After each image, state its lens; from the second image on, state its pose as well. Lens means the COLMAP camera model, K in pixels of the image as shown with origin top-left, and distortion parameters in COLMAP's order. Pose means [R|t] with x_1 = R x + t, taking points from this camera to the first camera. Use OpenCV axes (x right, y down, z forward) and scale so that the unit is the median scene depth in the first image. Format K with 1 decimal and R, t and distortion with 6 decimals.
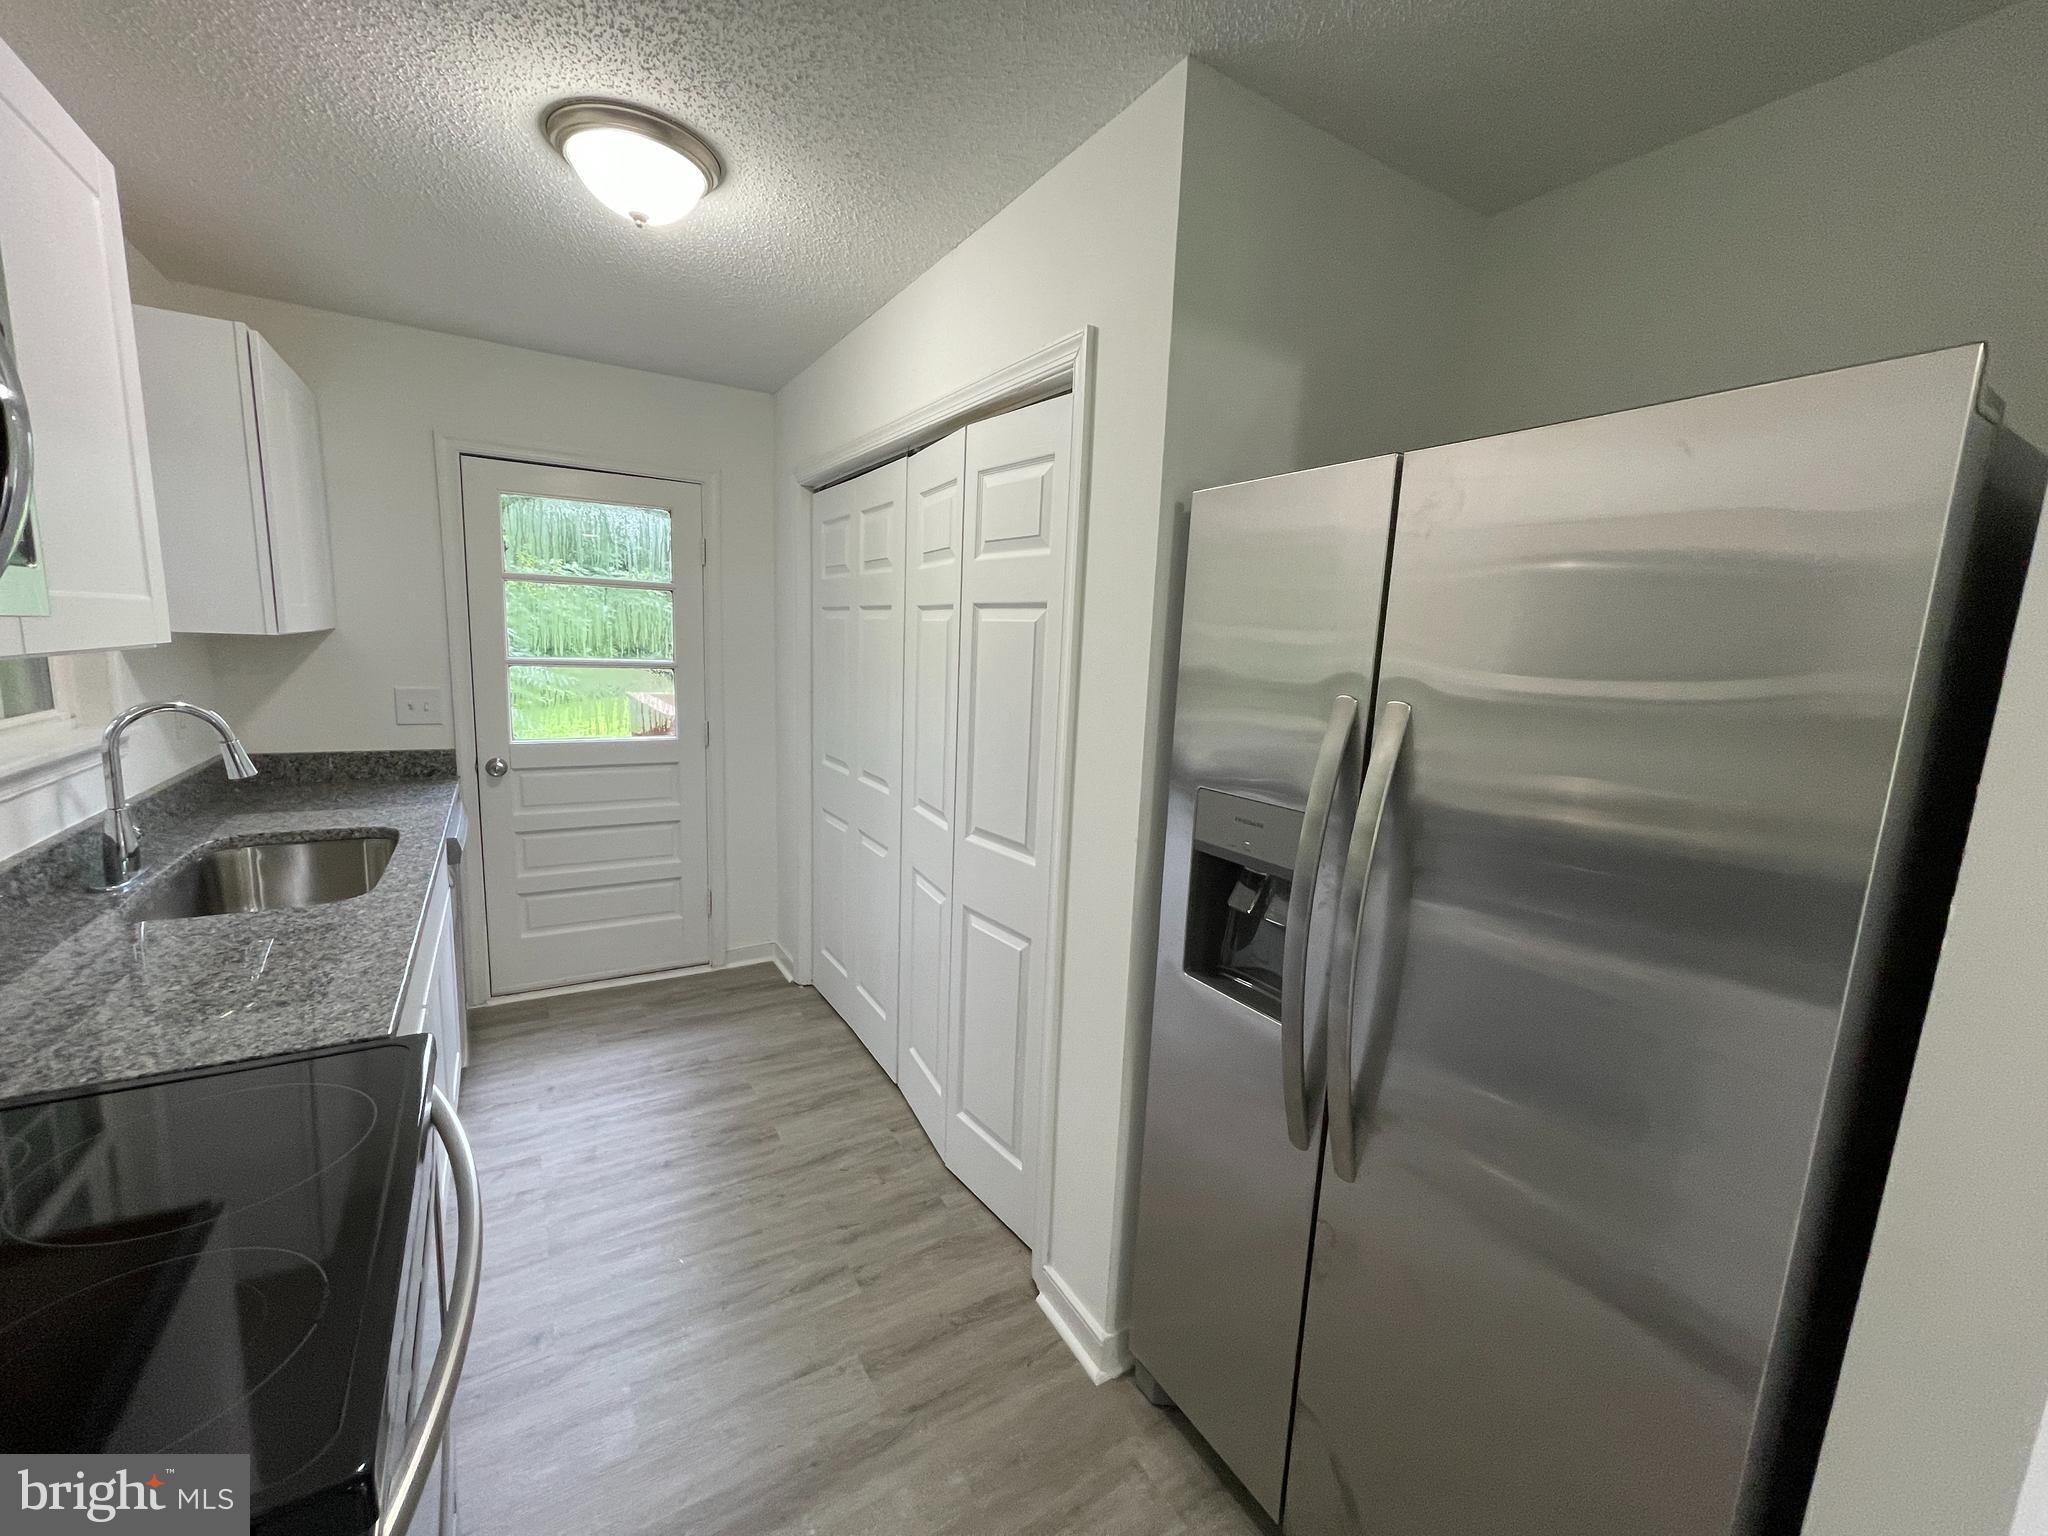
lens RADIAL K [[824.5, 0, 1026.9], [0, 824.5, 772.5], [0, 0, 1]] dist [-0.002584, 0.000474]
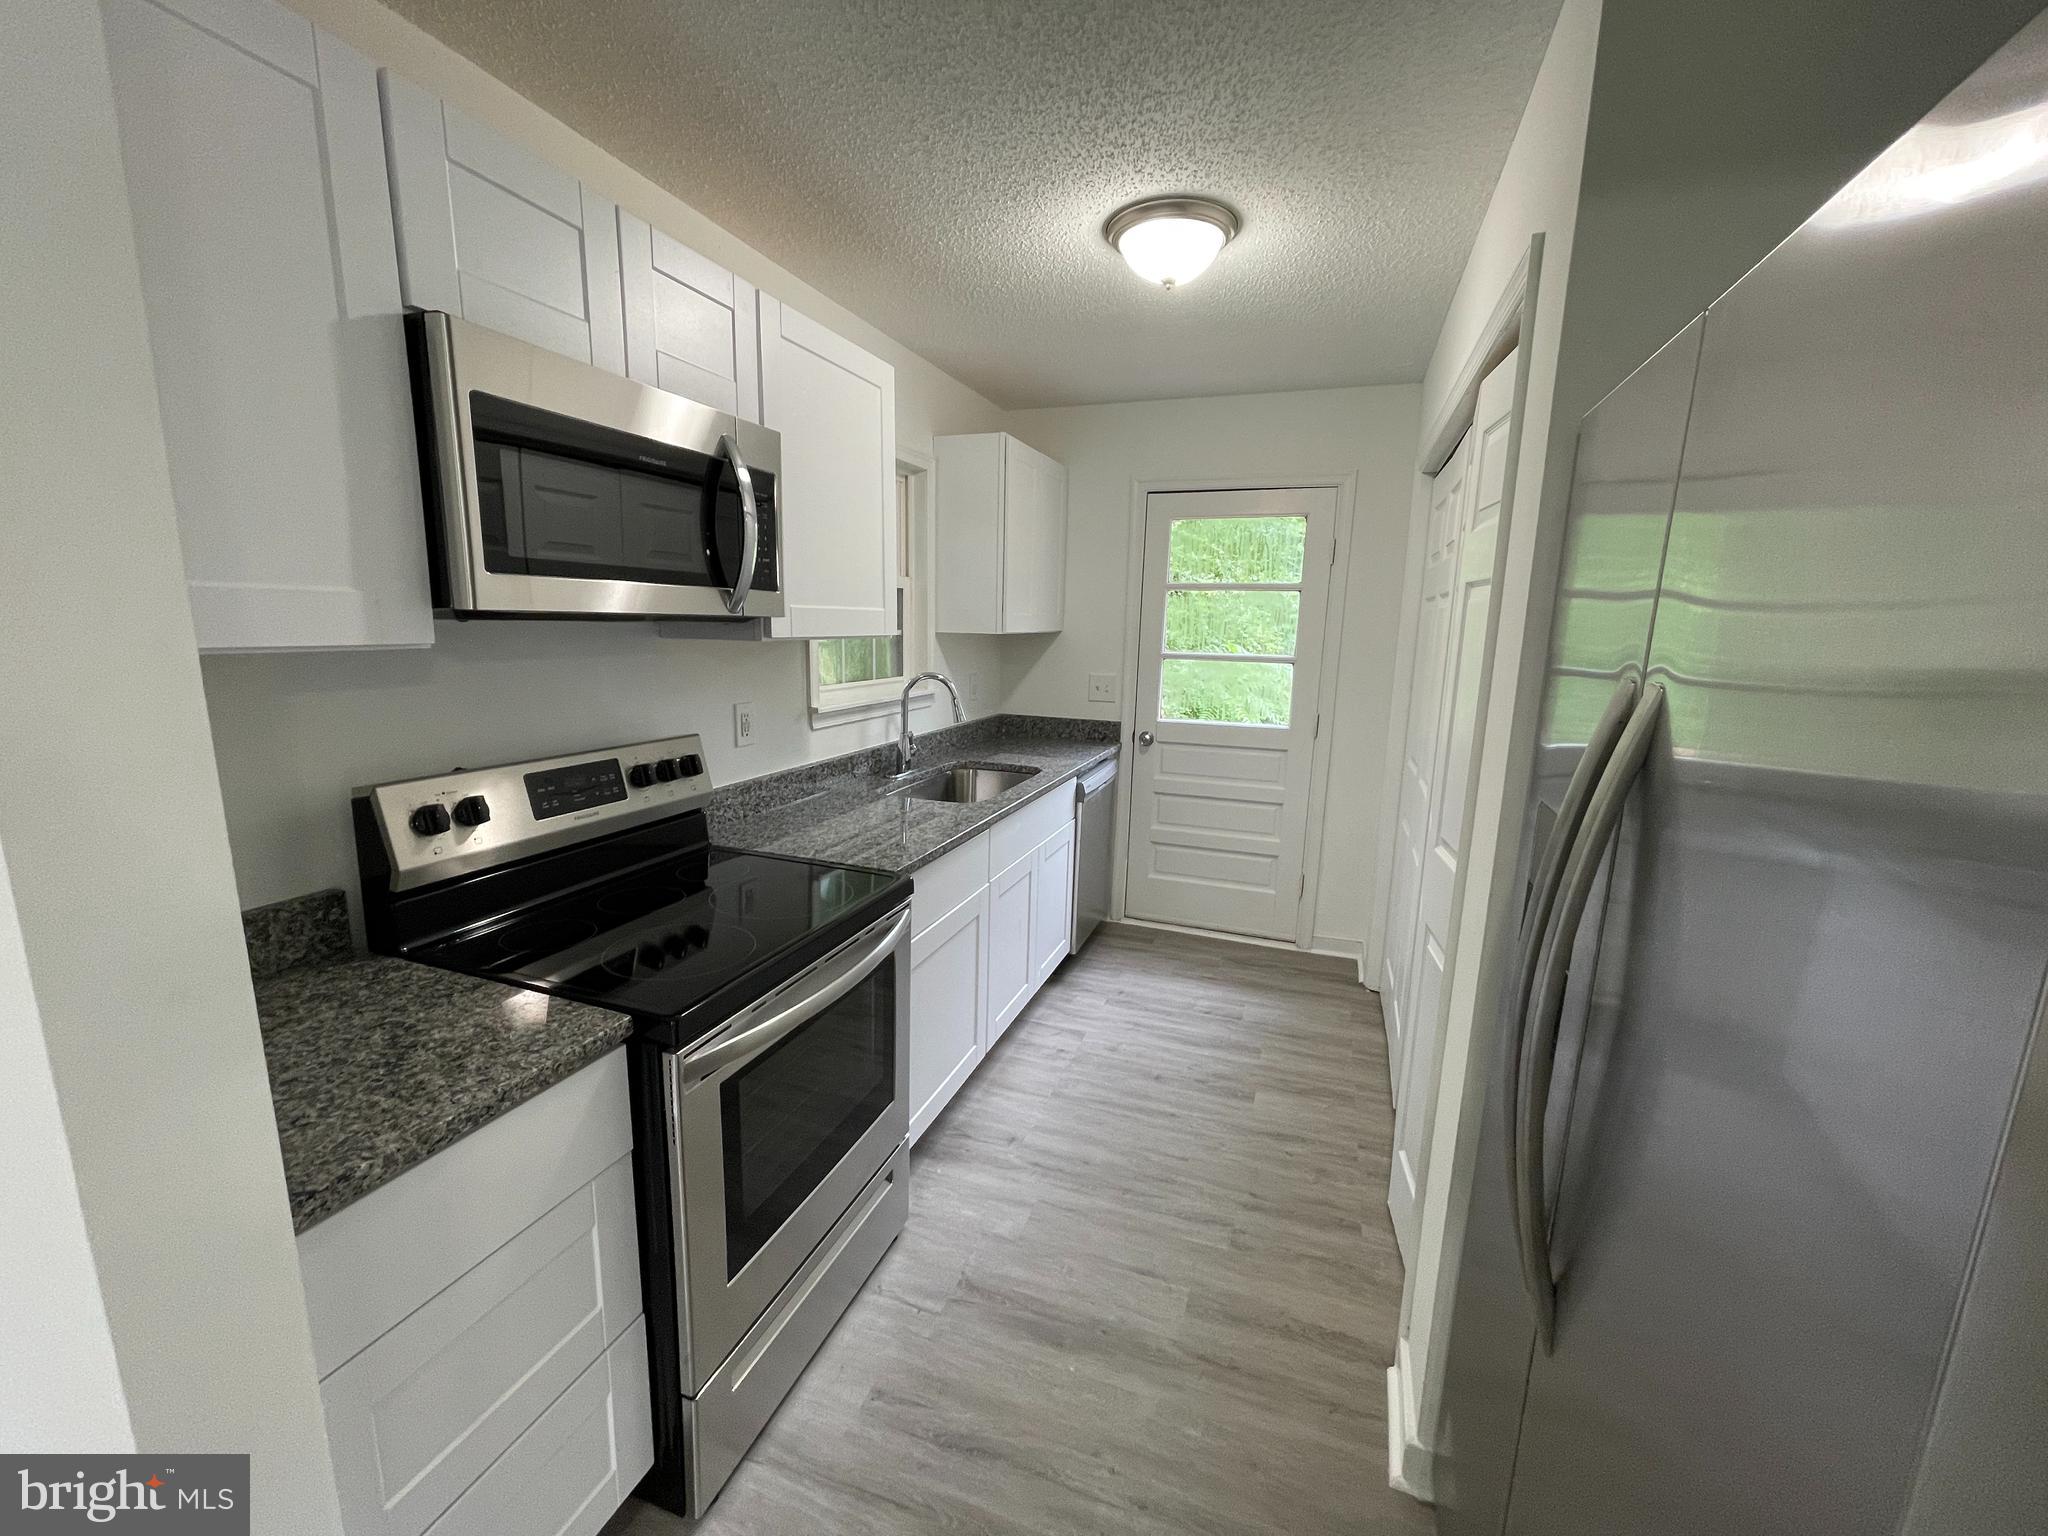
lens RADIAL K [[824.5, 0, 1017.9], [0, 824.5, 769.8], [0, 0, 1]] dist [-0.002584, 0.000474]
pose [[0.614342, 0.110298, -0.781293, 0.297890], [-0.118164, 0.991876, 0.047113, 0.006697], [0.780142, 0.063377, 0.622384, 0.079082]]
